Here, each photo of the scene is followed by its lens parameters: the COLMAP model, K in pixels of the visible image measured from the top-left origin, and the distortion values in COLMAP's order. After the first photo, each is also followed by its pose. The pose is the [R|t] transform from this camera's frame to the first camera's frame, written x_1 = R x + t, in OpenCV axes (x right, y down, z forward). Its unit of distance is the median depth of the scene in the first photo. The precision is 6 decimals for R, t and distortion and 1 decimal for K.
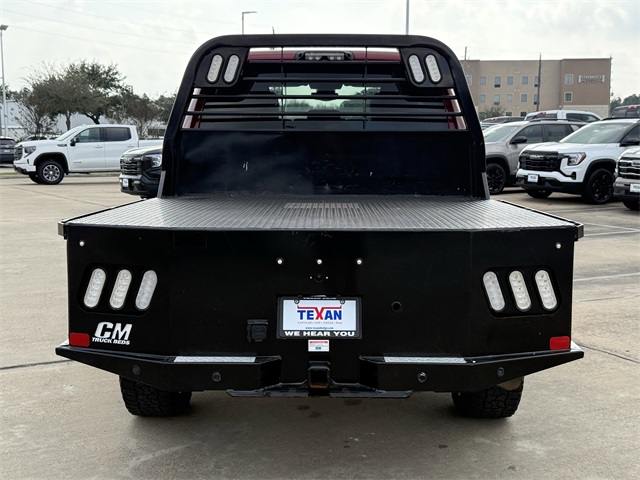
lens RADIAL K [[852.2, 0, 318.3], [0, 852.2, 236.4], [0, 0, 1]] dist [0.056152, 0.000000]
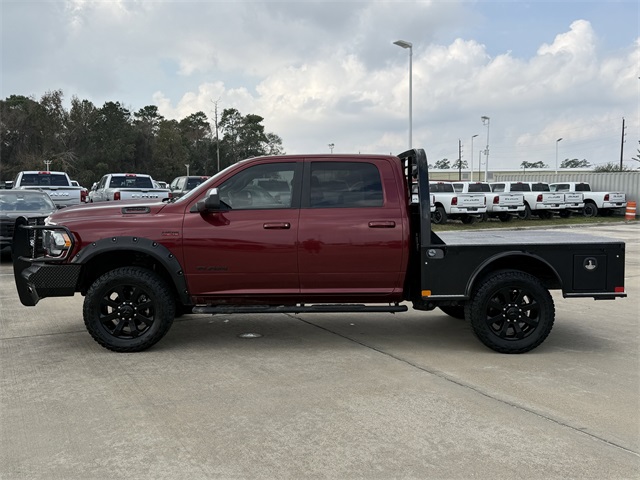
lens RADIAL K [[602.6, 0, 324.2], [0, 602.6, 242.7], [0, 0, 1]] dist [0.061403, 0.000000]
pose [[-0.033320, -0.074864, 0.996637, -1.308762], [0.114103, 0.990386, 0.078210, -0.162194], [-0.992910, 0.116325, -0.024457, 1.238651]]
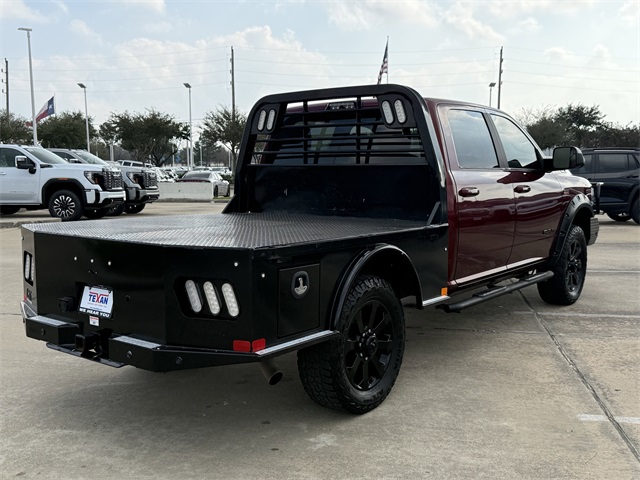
lens RADIAL K [[662.7, 0, 319.5], [0, 662.7, 235.6], [0, 0, 1]] dist [0.056220, 0.000000]
pose [[0.798221, 0.056465, -0.599712, 0.598074], [-0.062985, 0.997963, 0.010128, -0.029369], [0.599063, 0.029688, 0.800152, 0.212206]]
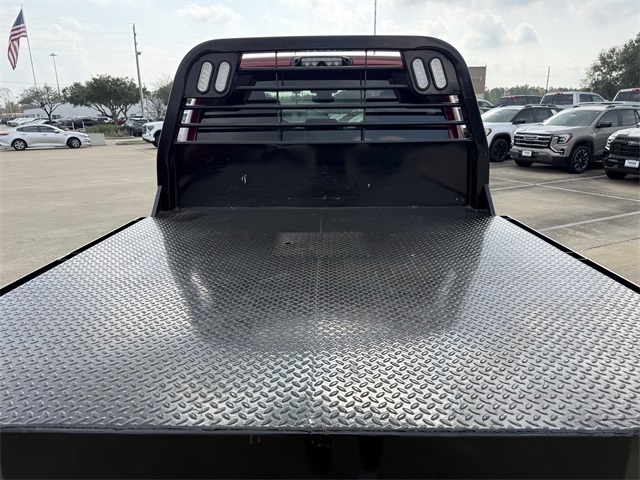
lens RADIAL K [[453.8, 0, 315.7], [0, 453.8, 250.6], [0, 0, 1]] dist [-0.001325, -0.017626]
pose [[0.999833, -0.009398, -0.015644, 0.006778], [0.012008, 0.984296, 0.176119, -0.094941], [0.013743, -0.176278, 0.984245, 0.476792]]
